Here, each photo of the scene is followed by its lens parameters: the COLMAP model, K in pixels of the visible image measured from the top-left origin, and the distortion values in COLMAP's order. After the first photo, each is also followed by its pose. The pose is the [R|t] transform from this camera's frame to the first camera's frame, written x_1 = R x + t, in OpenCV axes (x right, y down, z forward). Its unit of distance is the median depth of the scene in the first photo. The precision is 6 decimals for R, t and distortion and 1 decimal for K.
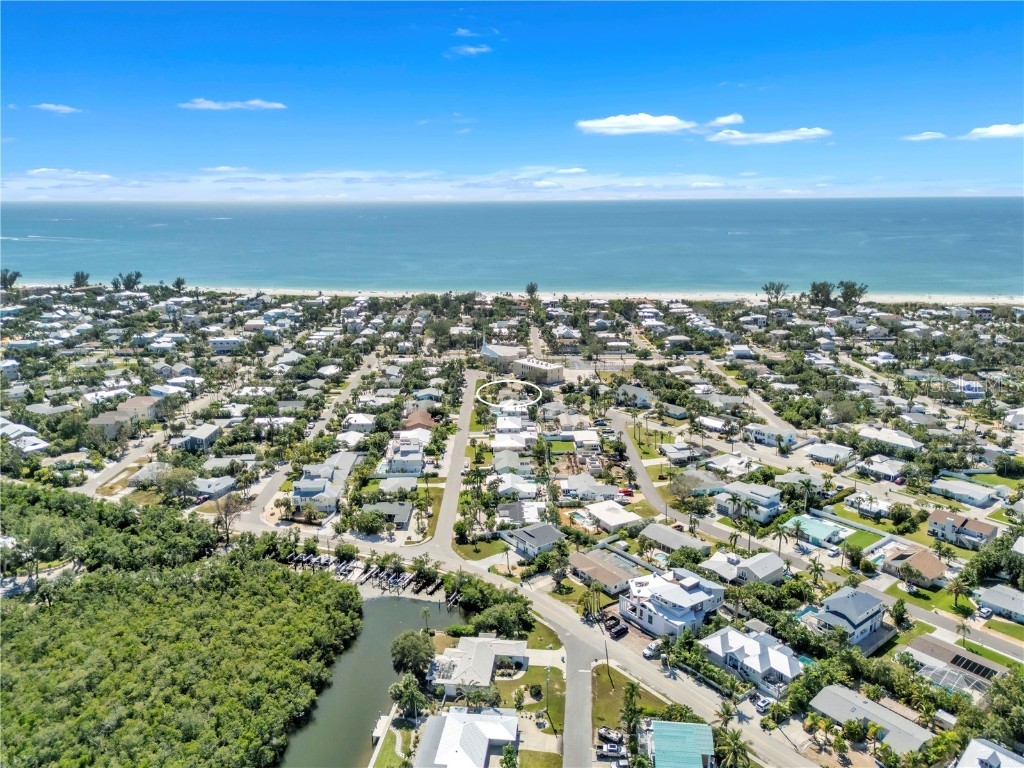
lens RADIAL K [[728.0, 0, 522.7], [0, 728.0, 383.8], [0, 0, 1]] dist [0.049298, 0.000450]
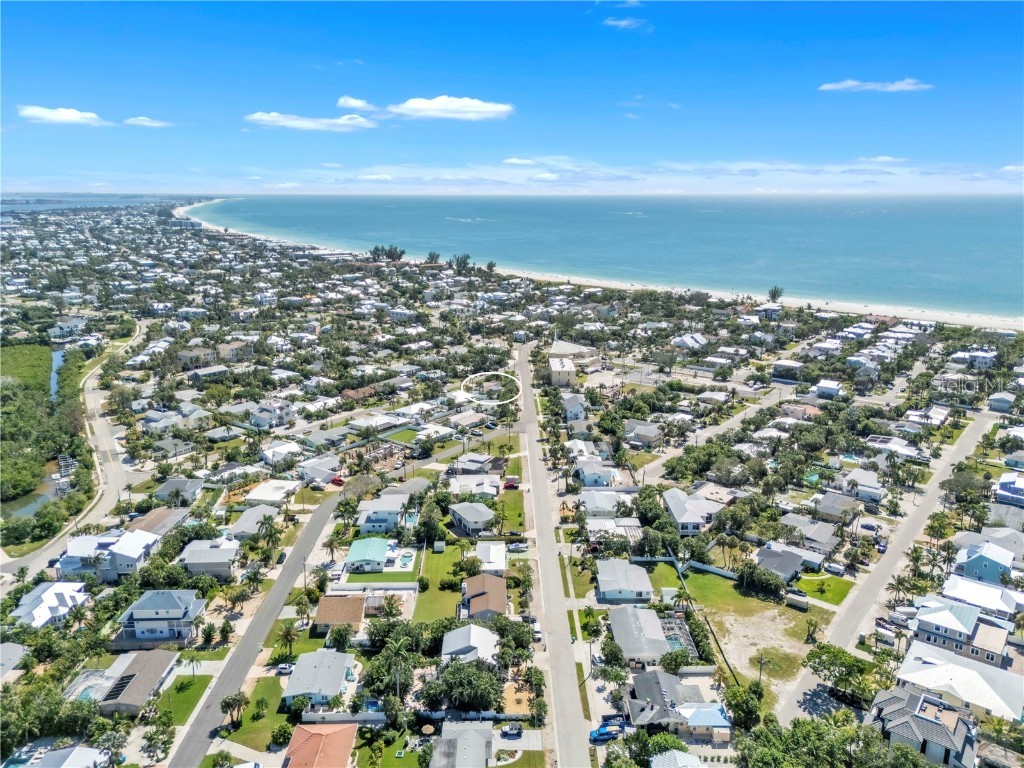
lens RADIAL K [[728.0, 0, 522.7], [0, 728.0, 383.8], [0, 0, 1]] dist [0.049298, 0.000450]
pose [[0.811182, 0.152779, -0.564484, 0.821909], [-0.148563, 0.987440, 0.053763, -0.070067], [0.565608, 0.040250, 0.823691, 0.277415]]
